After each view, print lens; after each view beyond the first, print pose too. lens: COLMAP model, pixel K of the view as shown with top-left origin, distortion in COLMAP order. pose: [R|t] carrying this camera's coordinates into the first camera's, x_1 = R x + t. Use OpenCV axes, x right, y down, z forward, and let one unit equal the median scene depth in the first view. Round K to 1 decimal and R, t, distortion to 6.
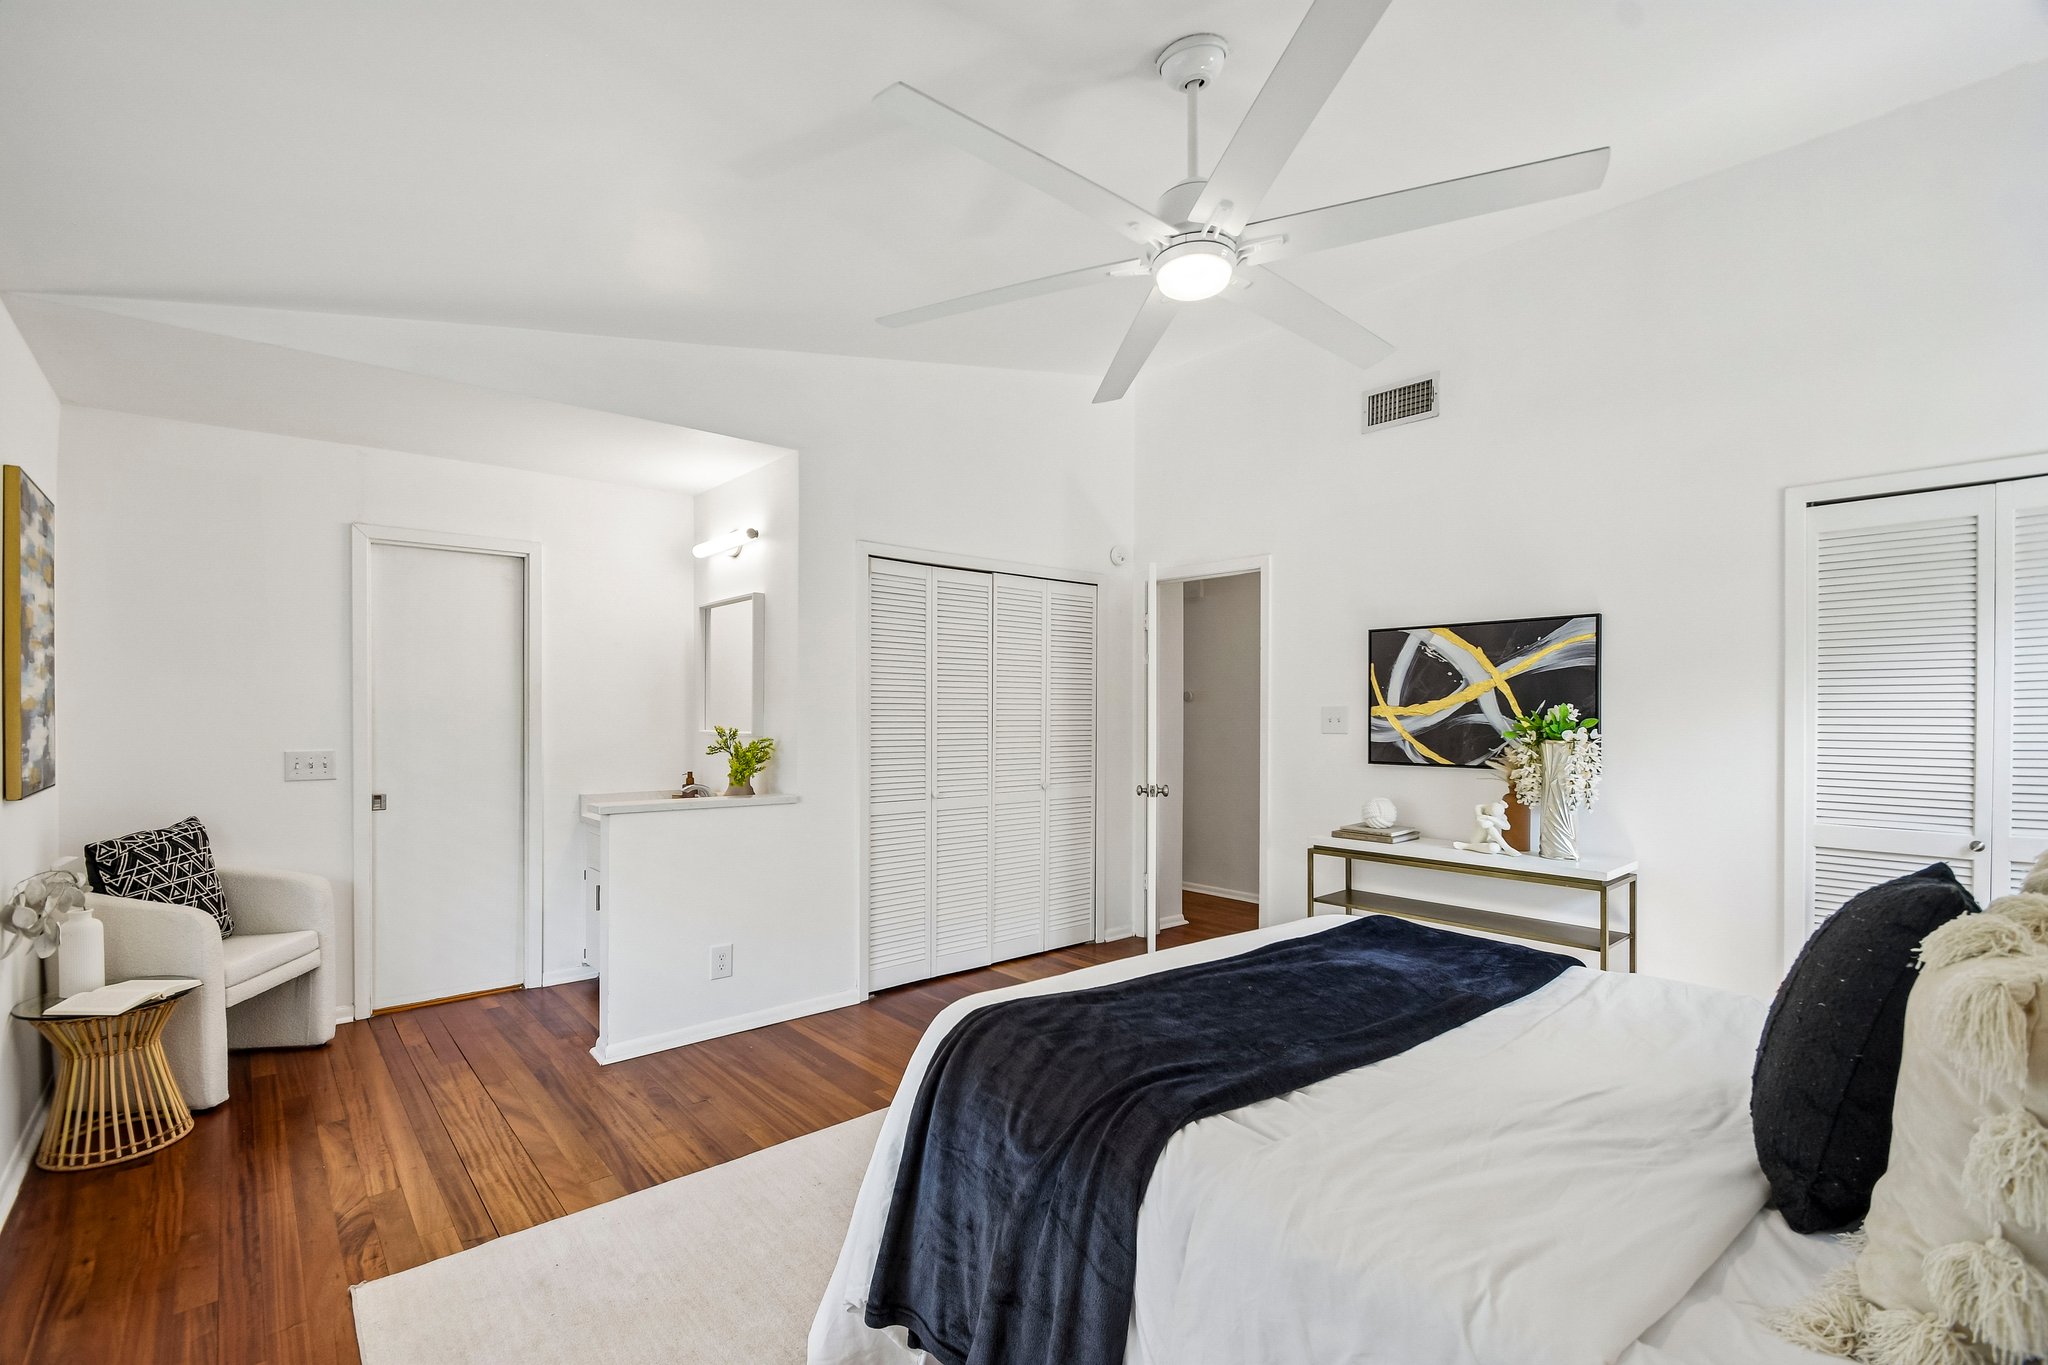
lens RADIAL K [[902.3, 0, 1028.6], [0, 902.3, 694.1], [0, 0, 1]] dist [0.003785, -0.006802]
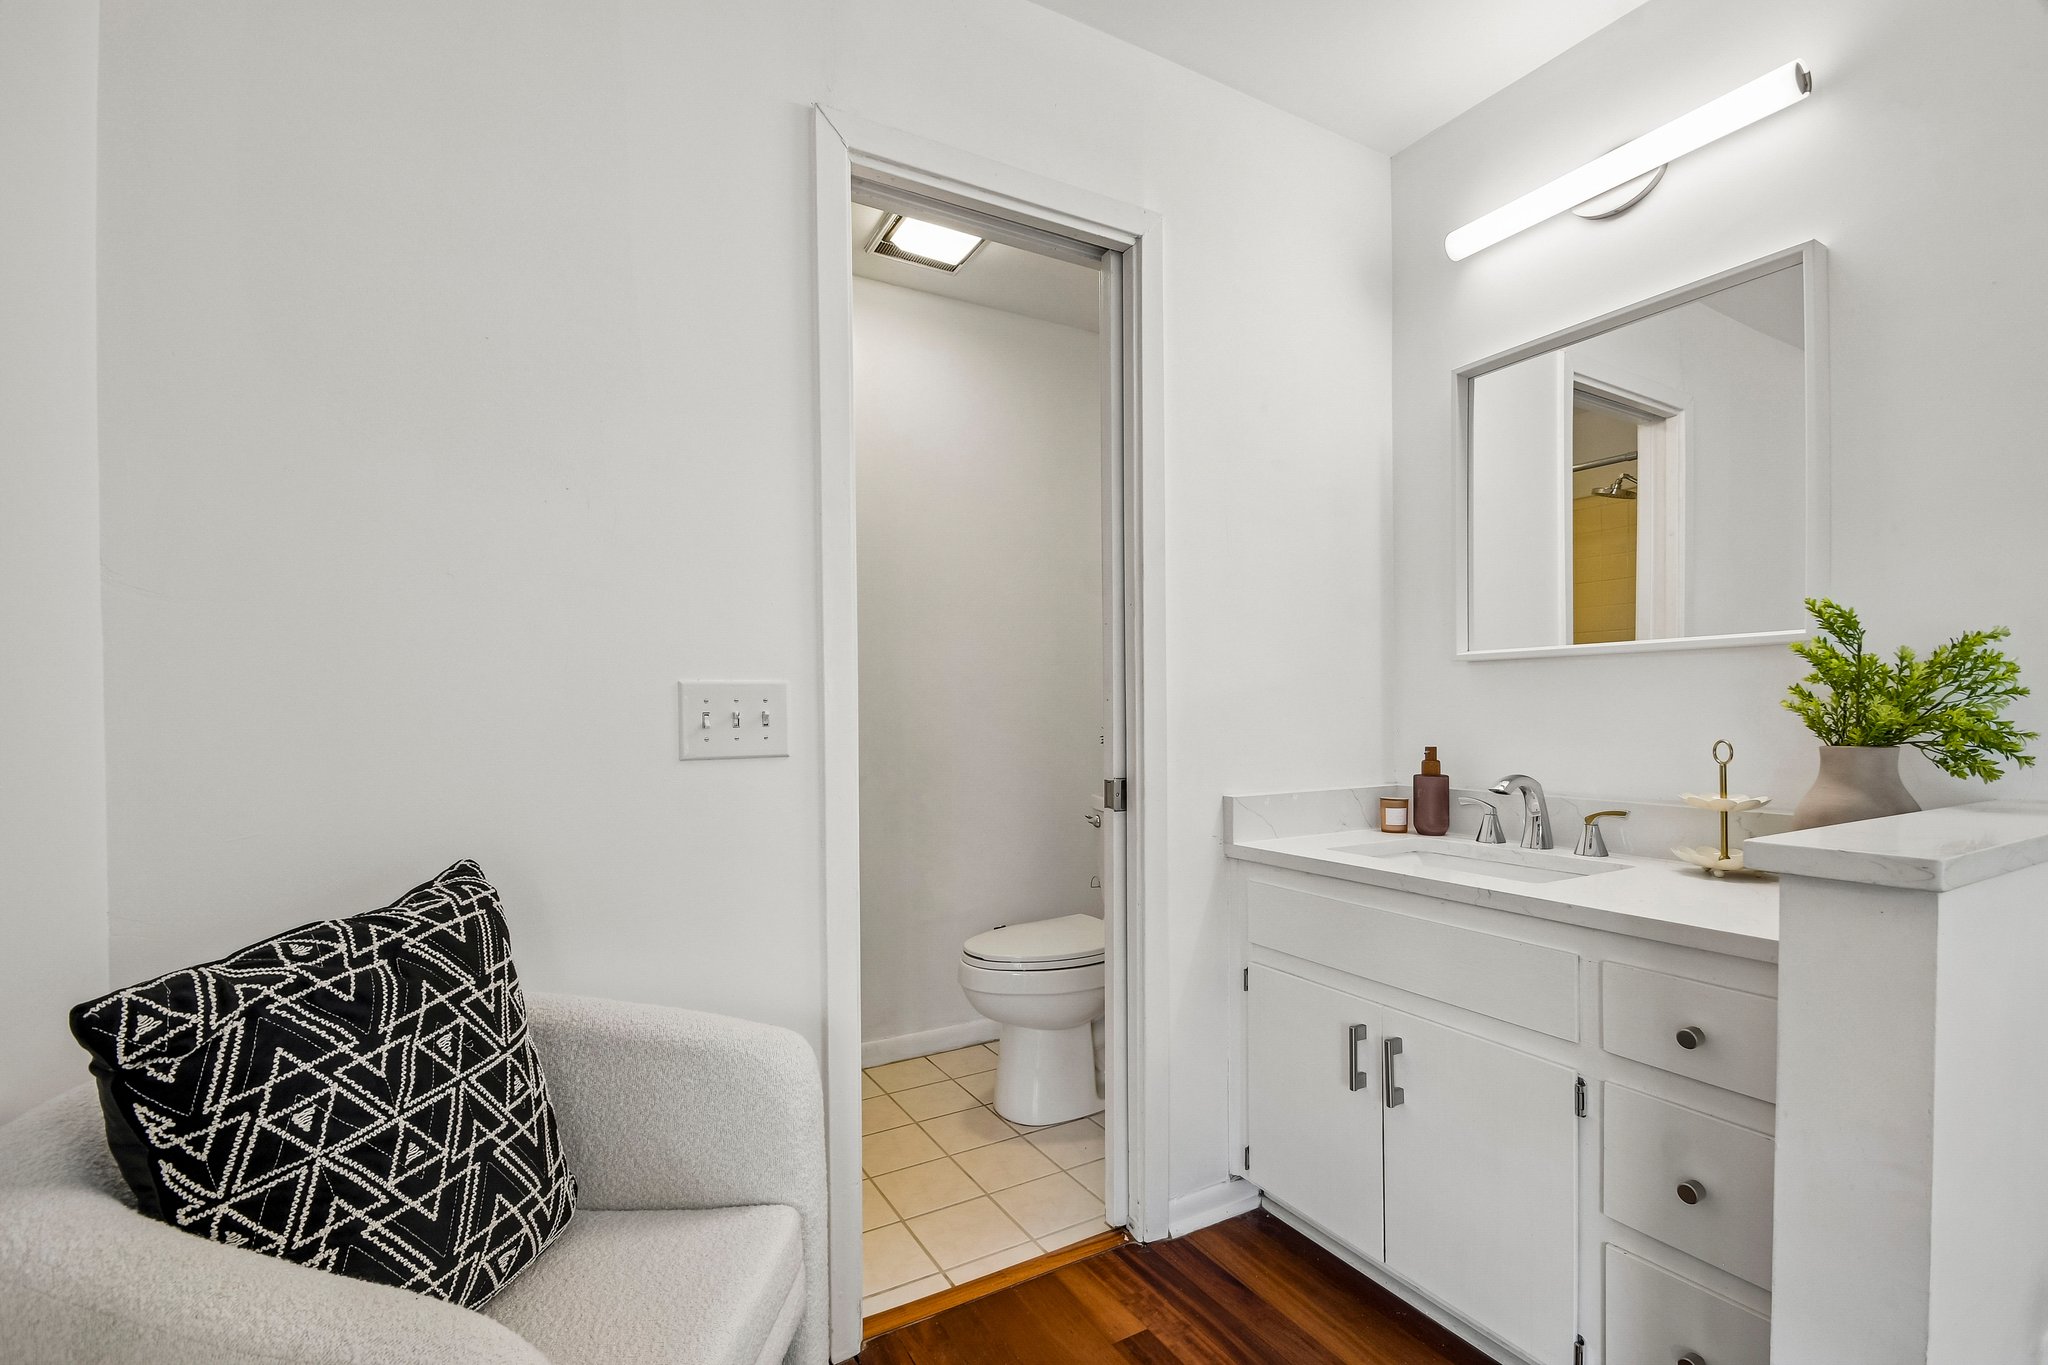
lens RADIAL K [[902.3, 0, 1020.2], [0, 902.3, 694.2], [0, 0, 1]] dist [0.003785, -0.006802]
pose [[0.977937, -0.000987, -0.208896, -1.182046], [0.004288, 0.999873, 0.015348, 0.129013], [0.208854, -0.015905, 0.977817, 1.288762]]
